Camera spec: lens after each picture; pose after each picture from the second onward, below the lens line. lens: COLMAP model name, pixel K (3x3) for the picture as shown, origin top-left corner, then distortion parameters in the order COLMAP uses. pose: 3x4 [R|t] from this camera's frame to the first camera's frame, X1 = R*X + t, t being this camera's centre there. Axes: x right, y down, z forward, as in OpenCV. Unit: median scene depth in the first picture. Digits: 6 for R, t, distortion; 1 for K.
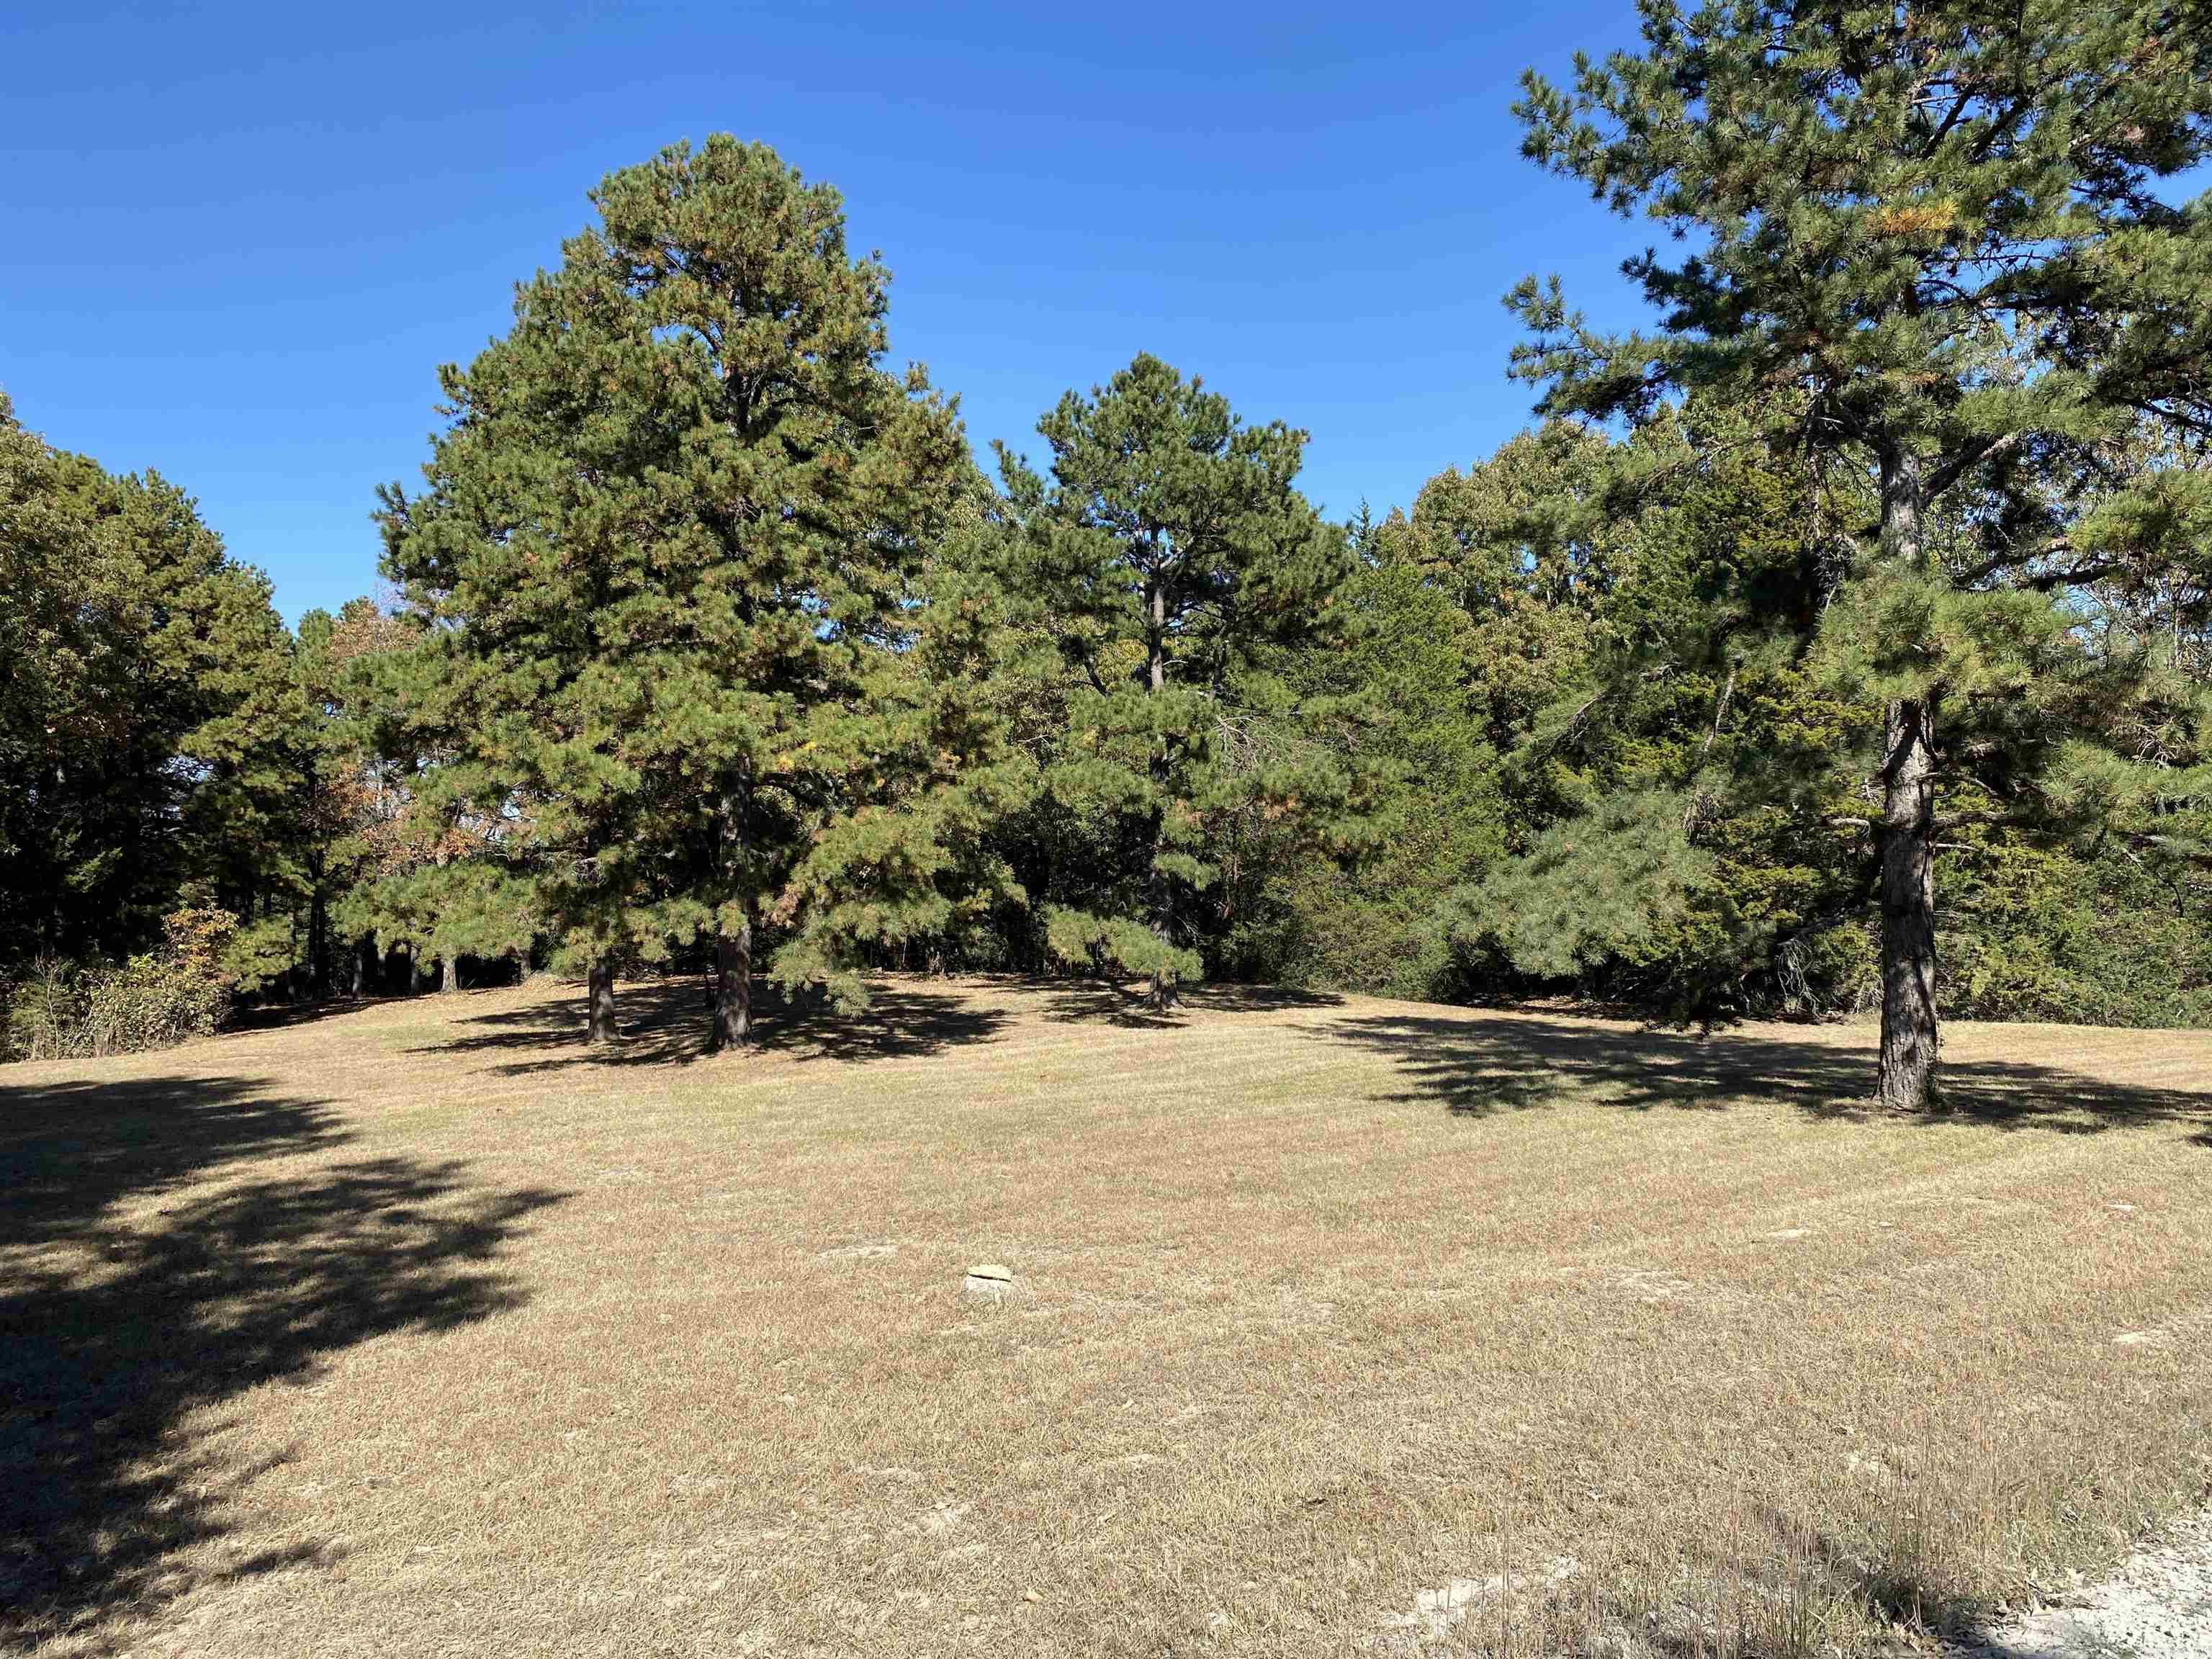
lens RADIAL K [[1647.5, 0, 1112.8], [0, 1647.5, 824.1], [0, 0, 1]] dist [0.017236, -0.031726]
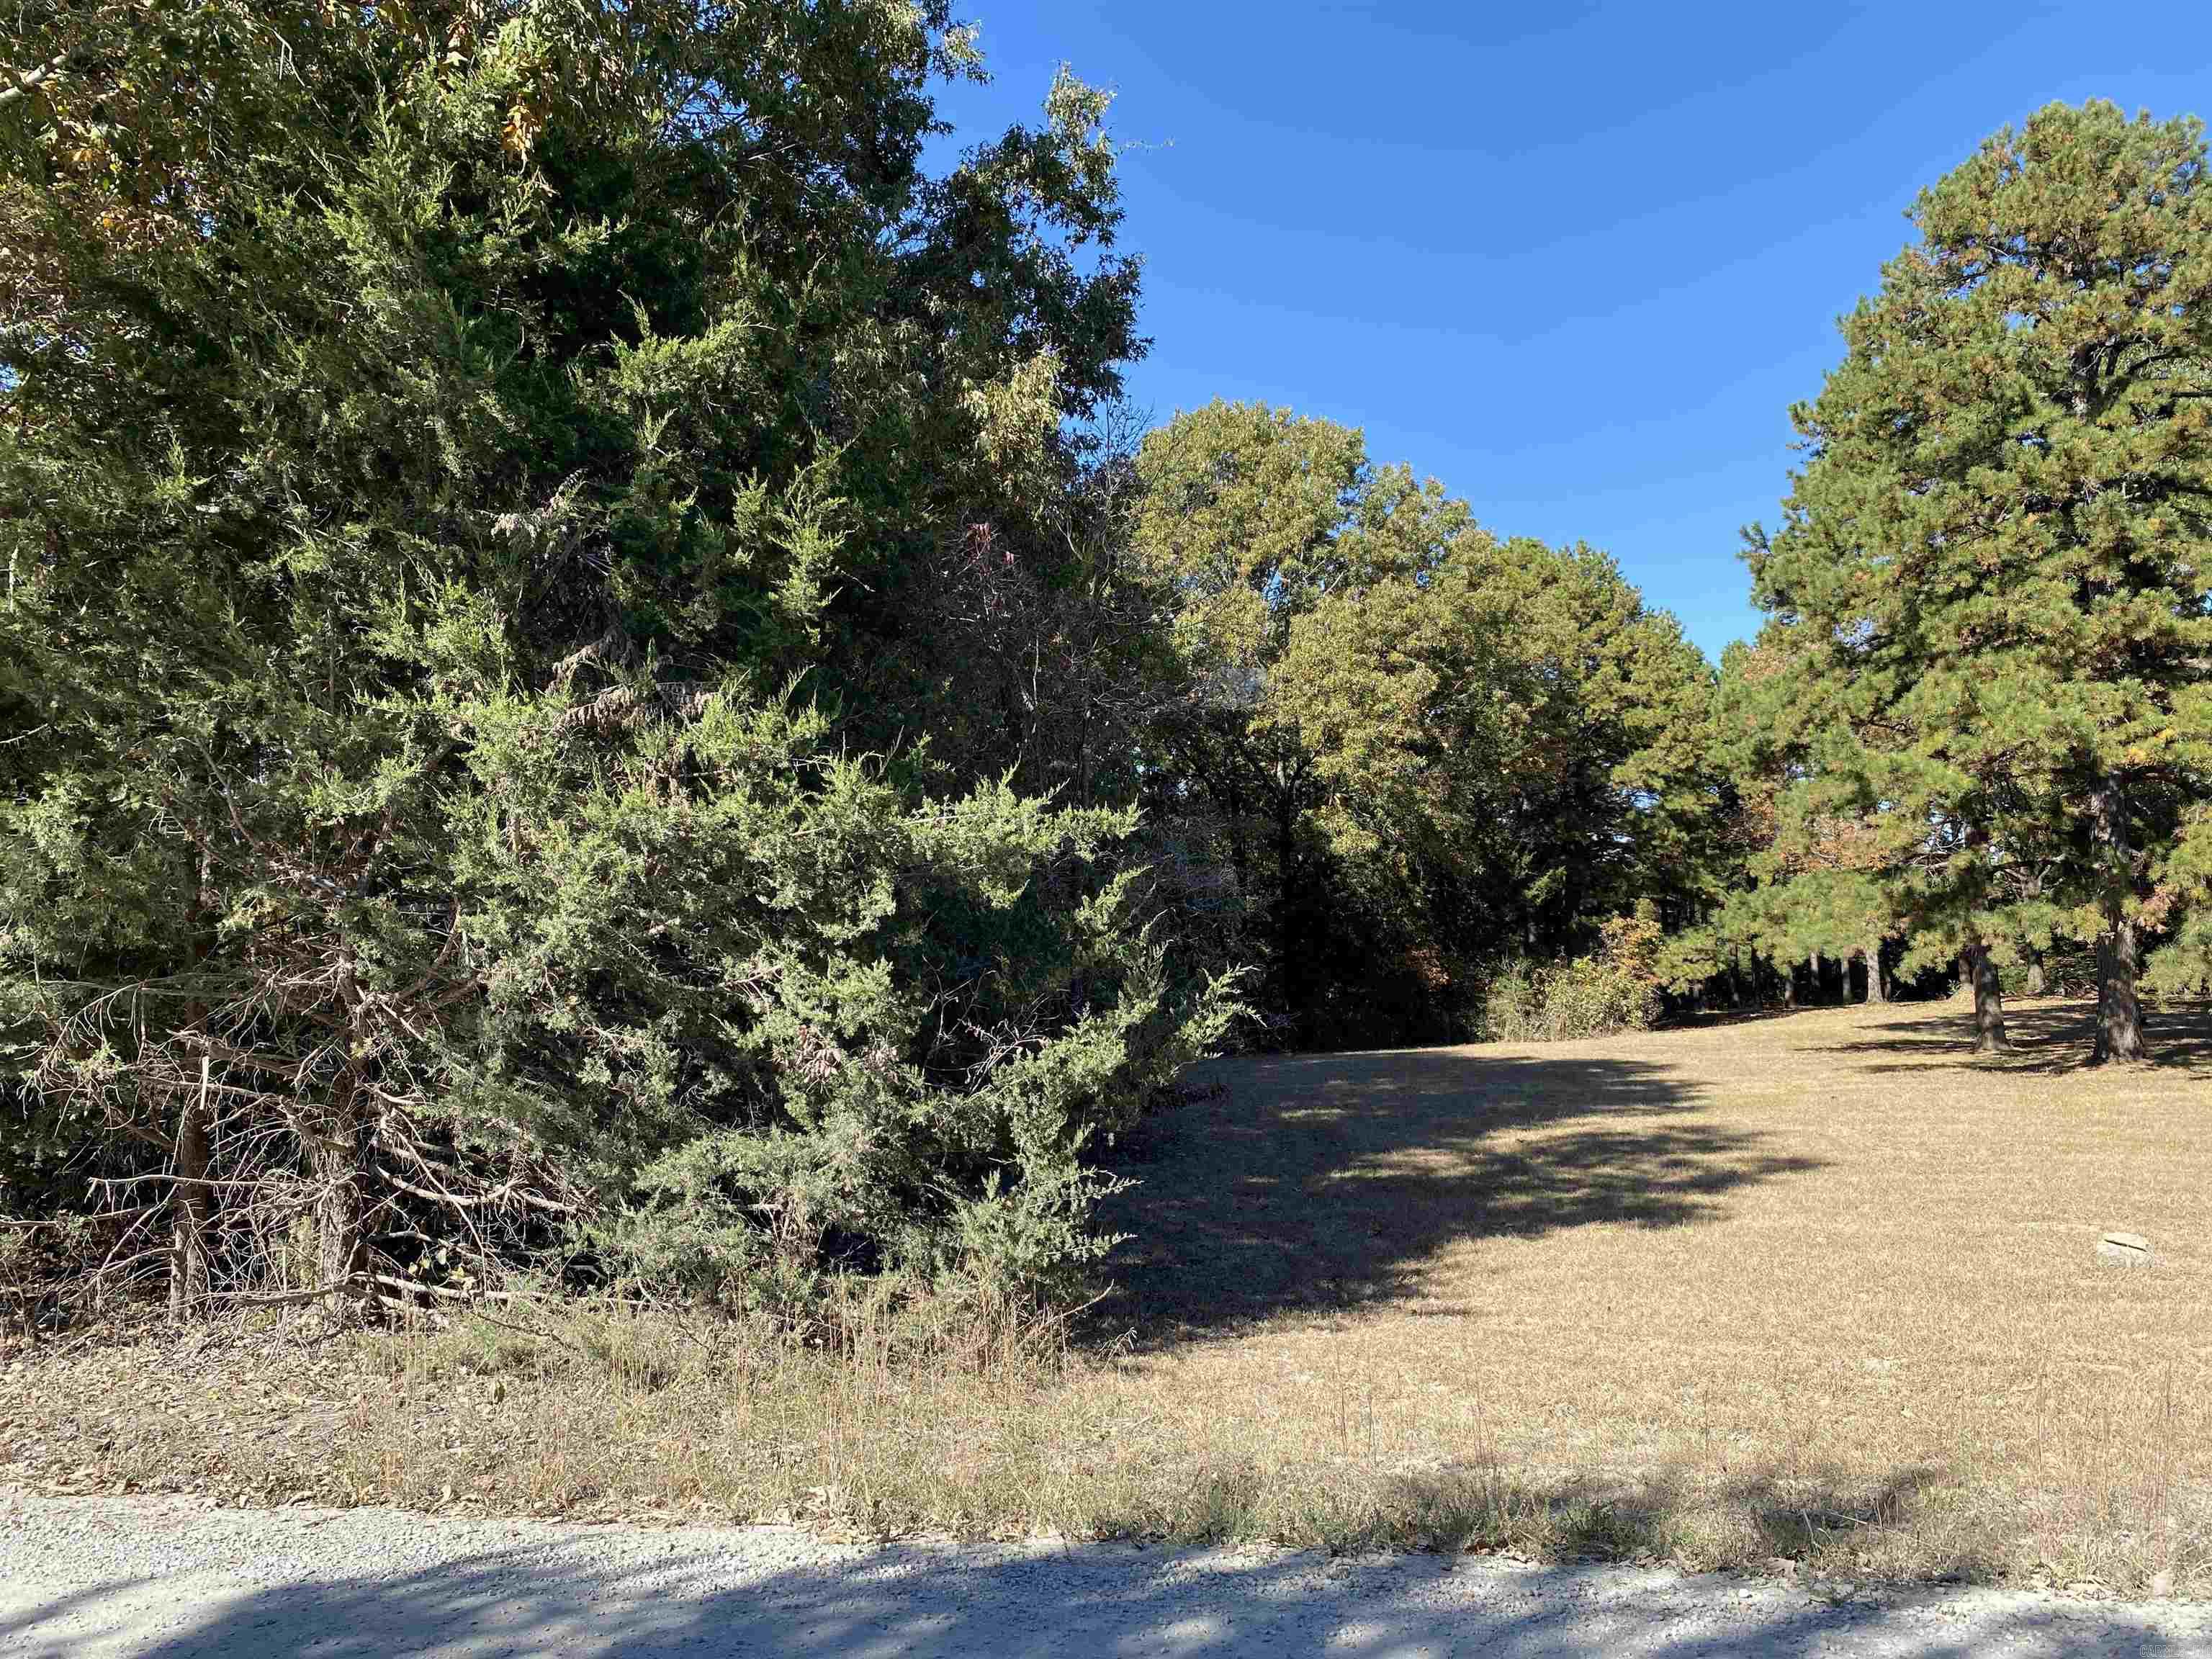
lens RADIAL K [[1703.5, 0, 1105.2], [0, 1703.5, 823.1], [0, 0, 1]] dist [0.010231, -0.059534]
pose [[0.662750, -0.044461, -0.747520, 0.116788], [0.035841, 0.998975, -0.027641, 0.006562], [0.747982, -0.008473, 0.663664, -0.067206]]
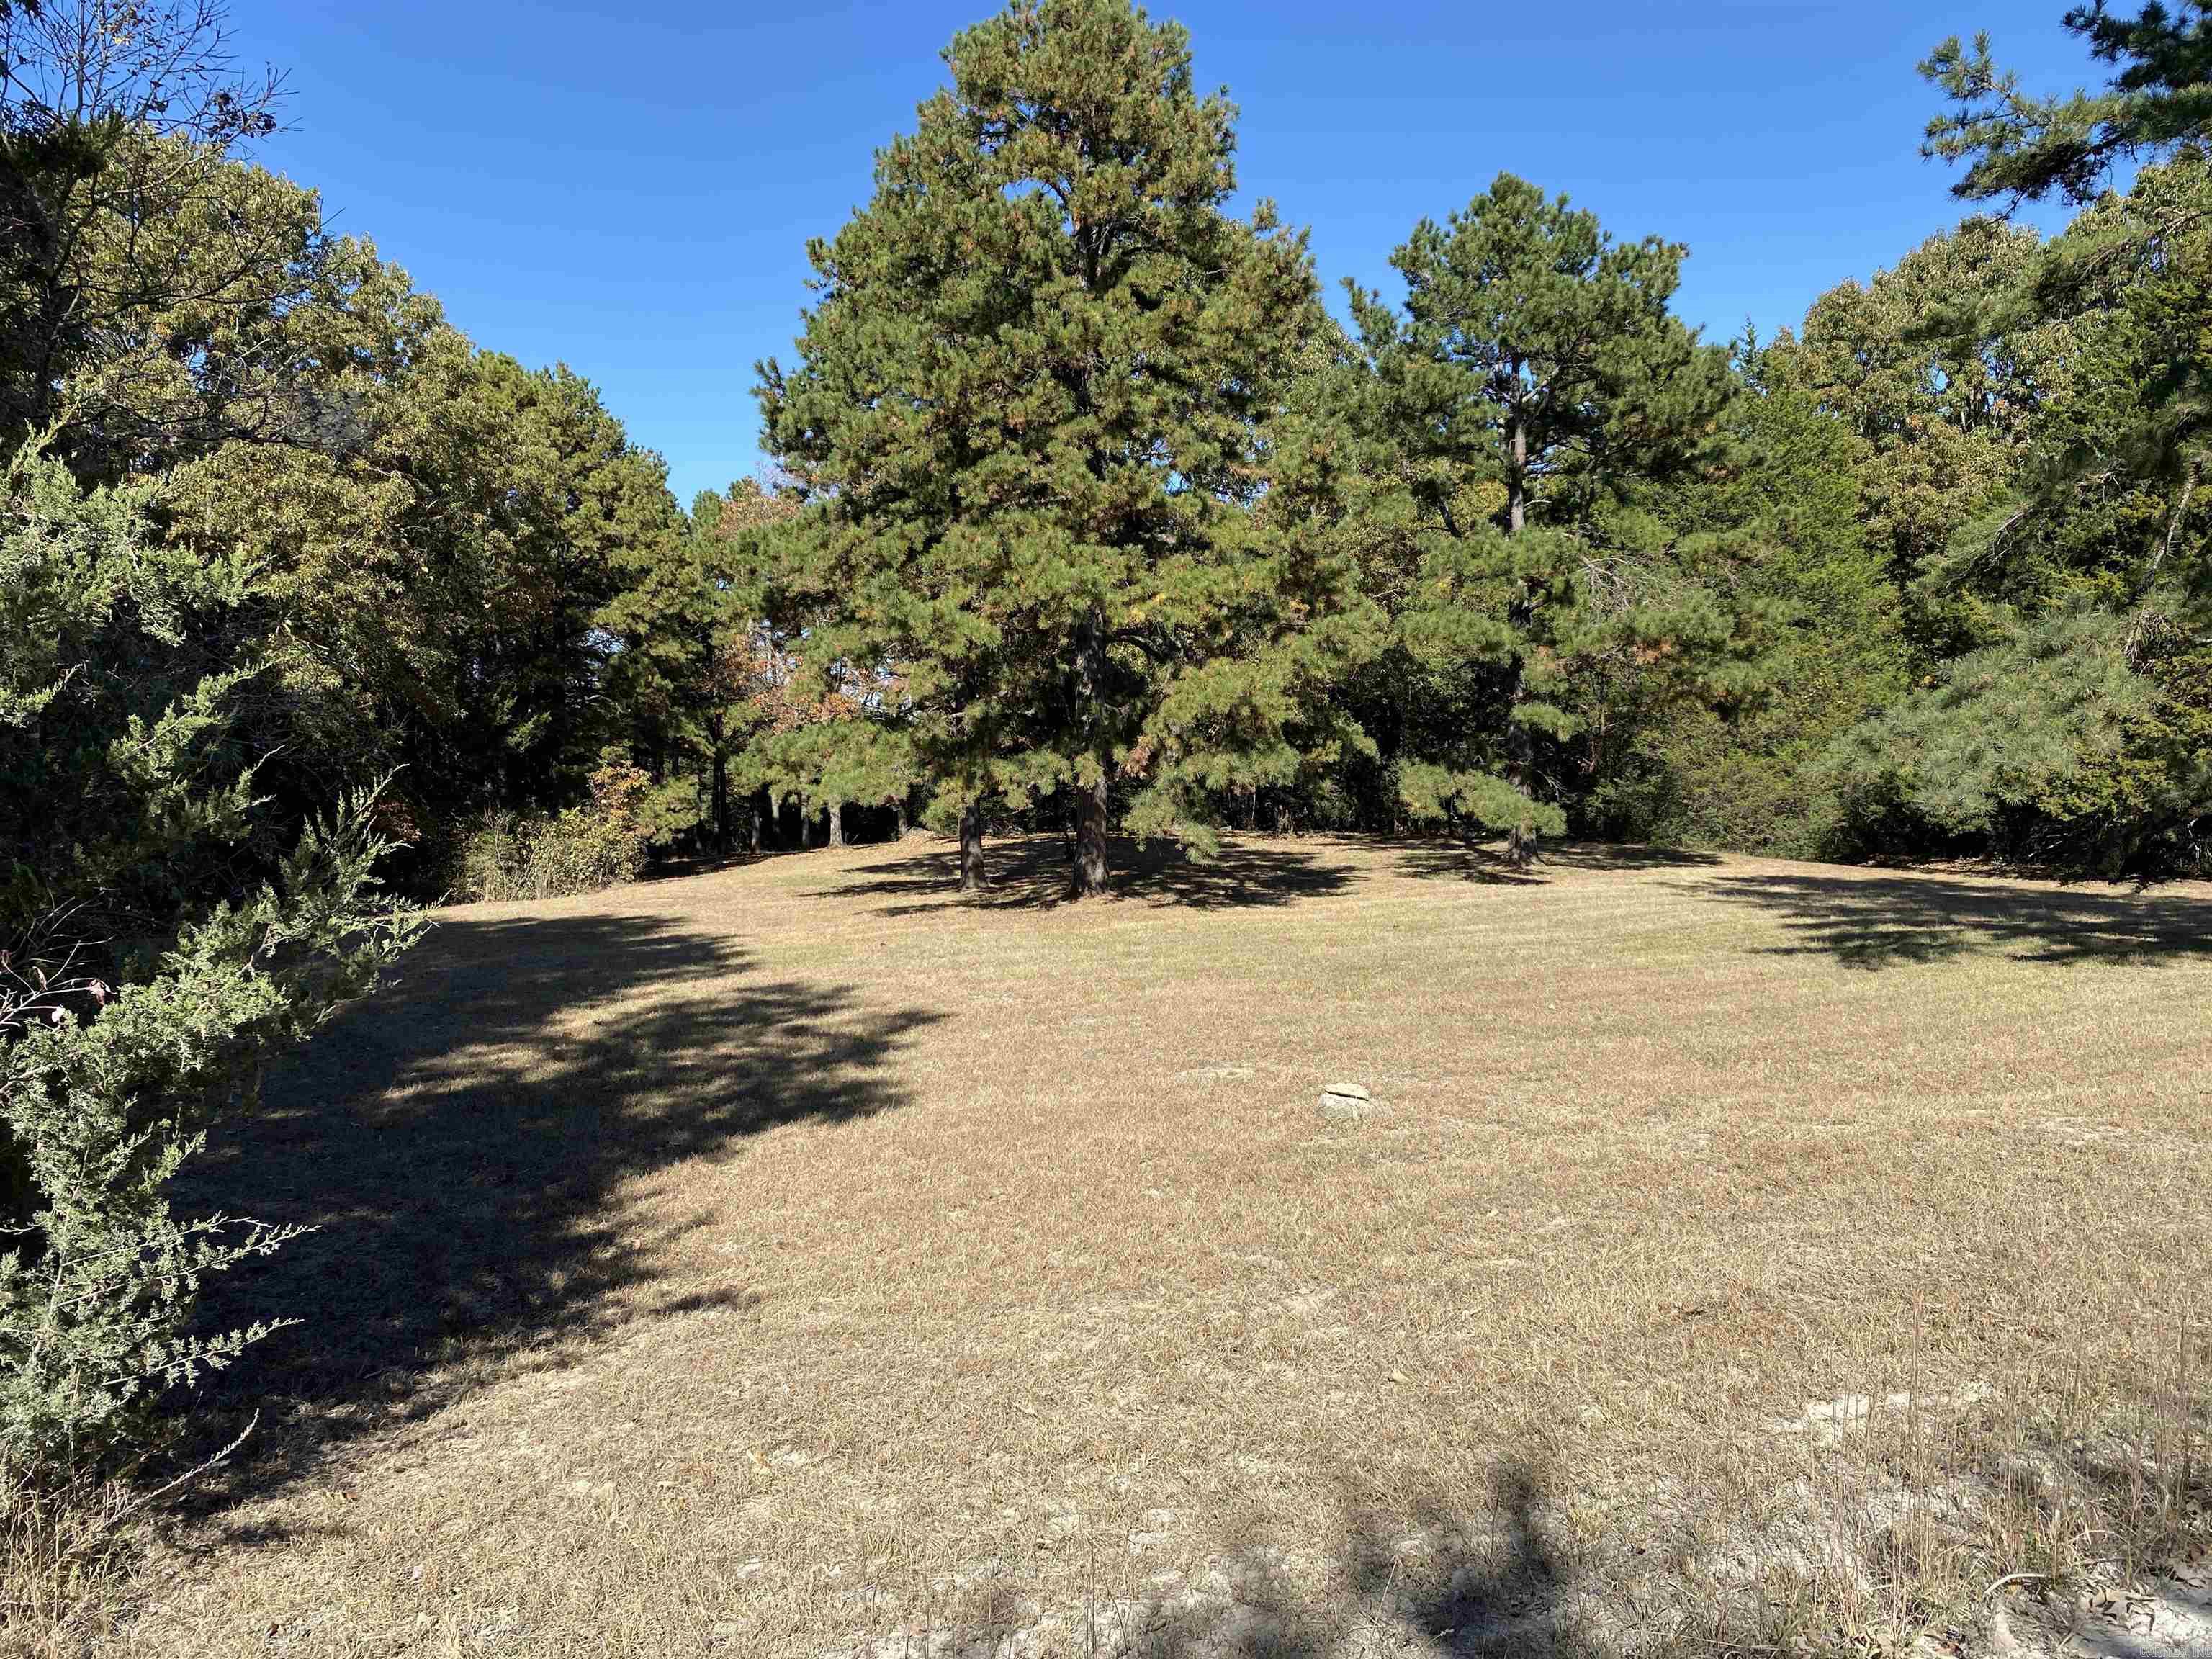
lens RADIAL K [[1639.1, 0, 1104.1], [0, 1639.1, 821.8], [0, 0, 1]] dist [0.042118, -0.076891]
pose [[0.976482, 0.001570, -0.215594, -0.001629], [0.015317, 0.996942, 0.076631, 0.011080], [0.215055, -0.078131, 0.973472, 0.002618]]
